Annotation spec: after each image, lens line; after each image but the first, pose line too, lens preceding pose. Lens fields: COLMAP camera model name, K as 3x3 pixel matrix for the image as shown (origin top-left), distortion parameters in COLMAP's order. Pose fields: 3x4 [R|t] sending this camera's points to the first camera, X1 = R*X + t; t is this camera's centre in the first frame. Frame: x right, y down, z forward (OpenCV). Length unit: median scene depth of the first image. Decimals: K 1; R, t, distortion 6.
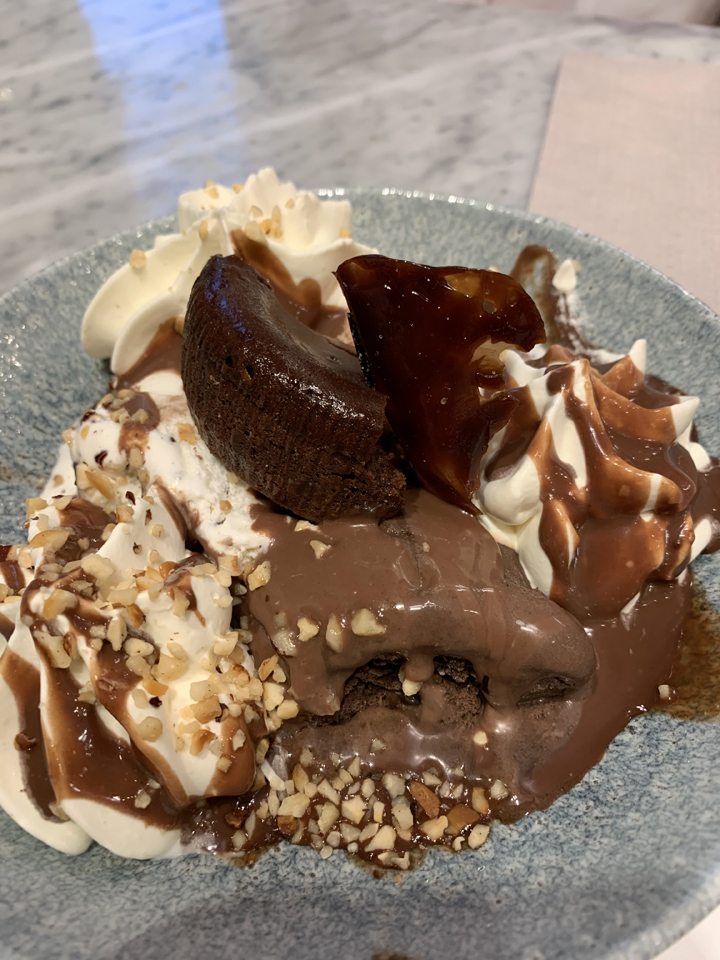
lens RADIAL K [[745.8, 0, 351.4], [0, 745.8, 481.4], [0, 0, 1]] dist [0.011261, -0.016132]
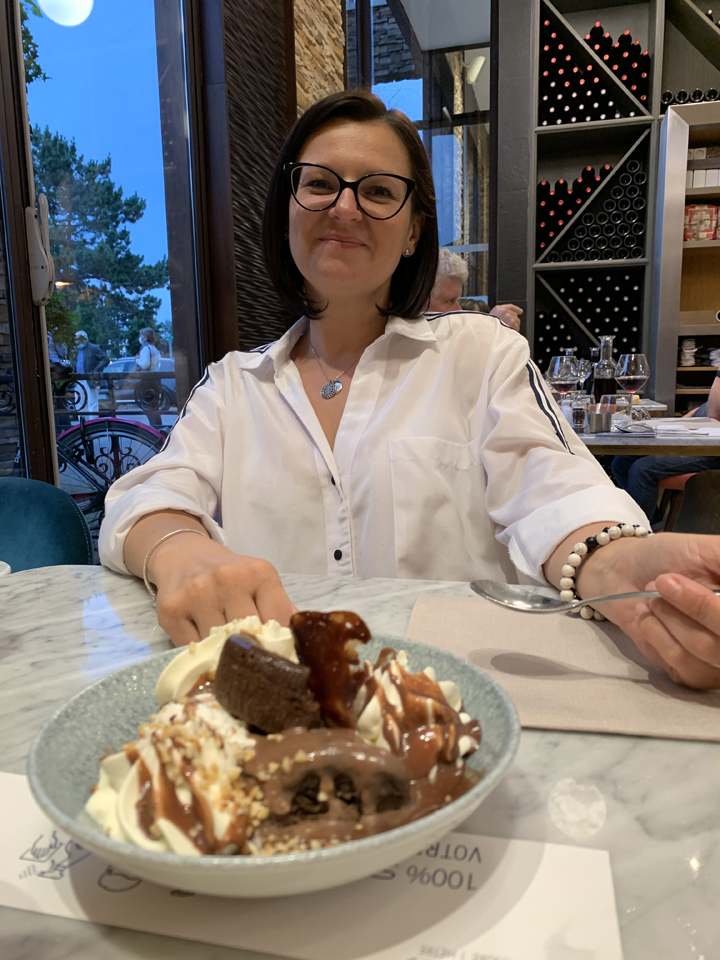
lens RADIAL K [[745.8, 0, 355.5], [0, 745.8, 482.2], [0, 0, 1]] dist [0.011261, -0.016132]
pose [[0.996998, -0.003627, 0.077343, 0.010803], [0.056034, 0.723163, -0.688401, 1.015660], [-0.053435, 0.690668, 0.721195, -1.034596]]
